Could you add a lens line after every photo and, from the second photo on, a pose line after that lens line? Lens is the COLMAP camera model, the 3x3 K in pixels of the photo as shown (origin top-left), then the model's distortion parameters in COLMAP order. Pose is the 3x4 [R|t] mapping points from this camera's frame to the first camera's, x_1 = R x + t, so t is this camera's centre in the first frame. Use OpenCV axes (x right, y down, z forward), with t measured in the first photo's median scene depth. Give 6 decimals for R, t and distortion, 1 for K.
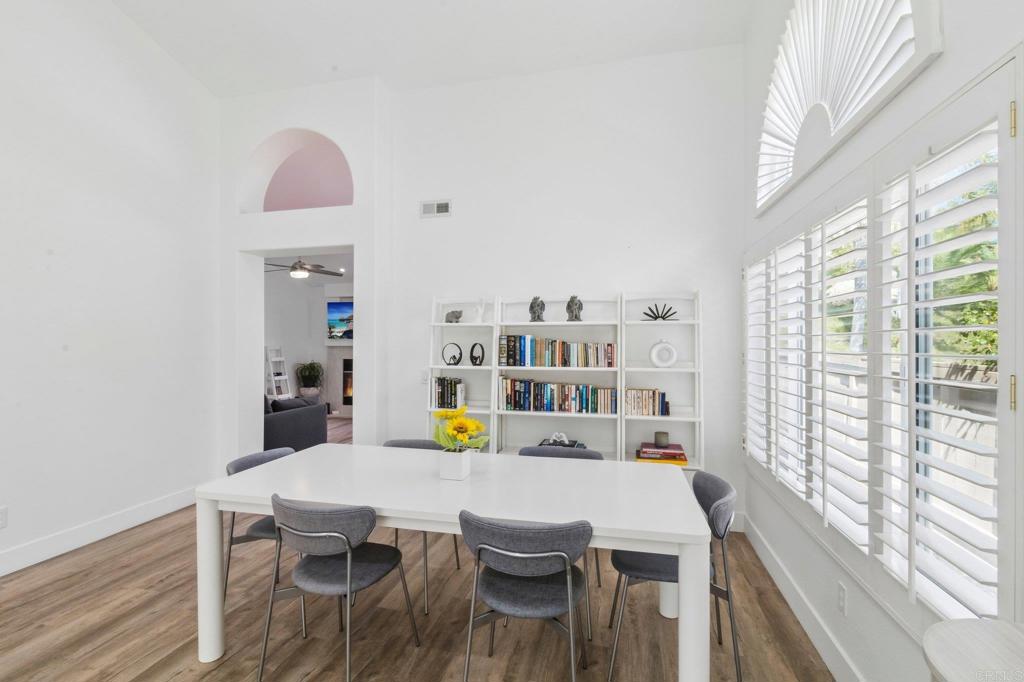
lens RADIAL K [[473.7, 0, 511.4], [0, 473.7, 341.1], [0, 0, 1]] dist [0.003054, 0.000470]
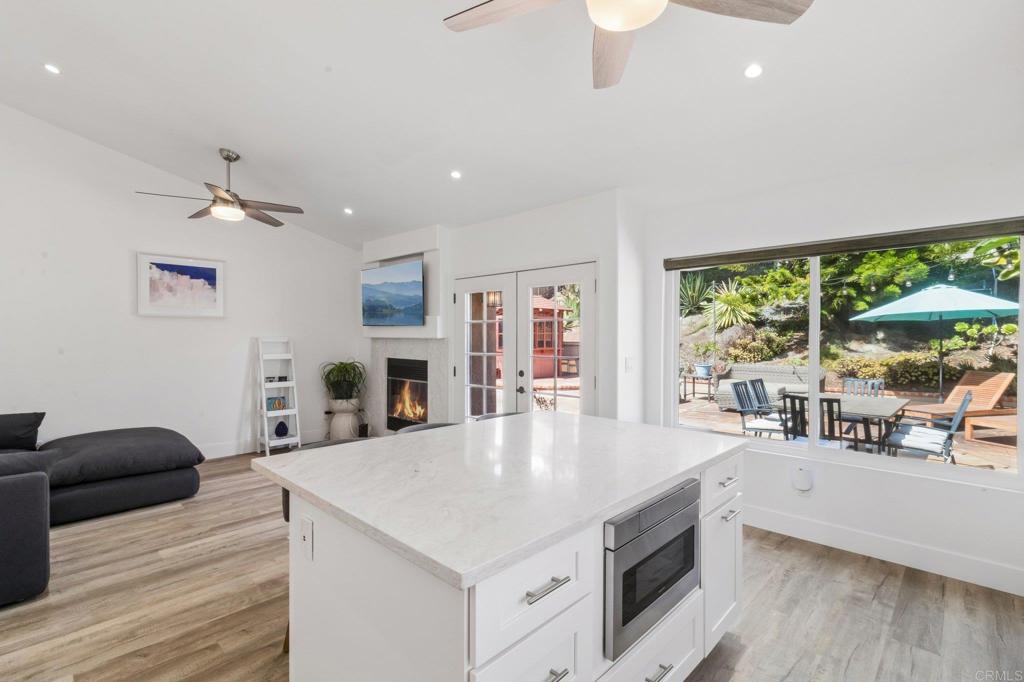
lens RADIAL K [[473.7, 0, 511.4], [0, 473.7, 341.1], [0, 0, 1]] dist [0.003054, 0.000470]
pose [[0.864237, 0.012050, -0.502940, 0.285687], [-0.003378, 0.999830, 0.018149, 0.007411], [0.503073, -0.013986, 0.864131, 1.335449]]
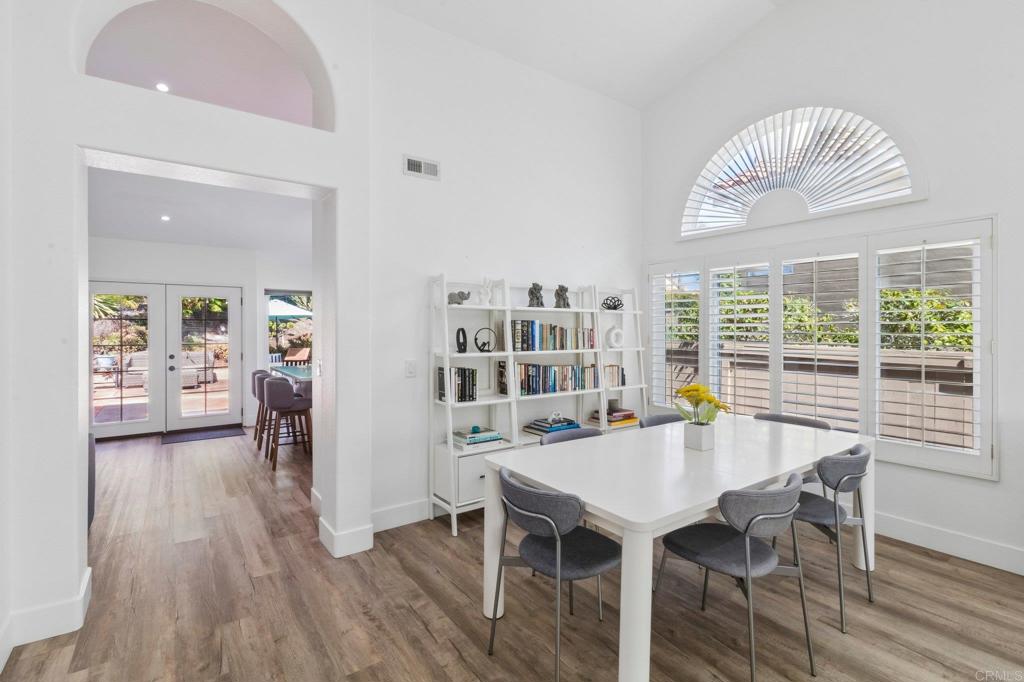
lens RADIAL K [[478.7, 0, 504.4], [0, 478.7, 337.5], [0, 0, 1]] dist [0.003098, 0.000109]
pose [[0.661557, -0.011165, 0.749811, -0.781523], [-0.004085, 0.999821, 0.018492, 0.005881], [-0.749883, -0.015296, 0.661393, 0.366926]]
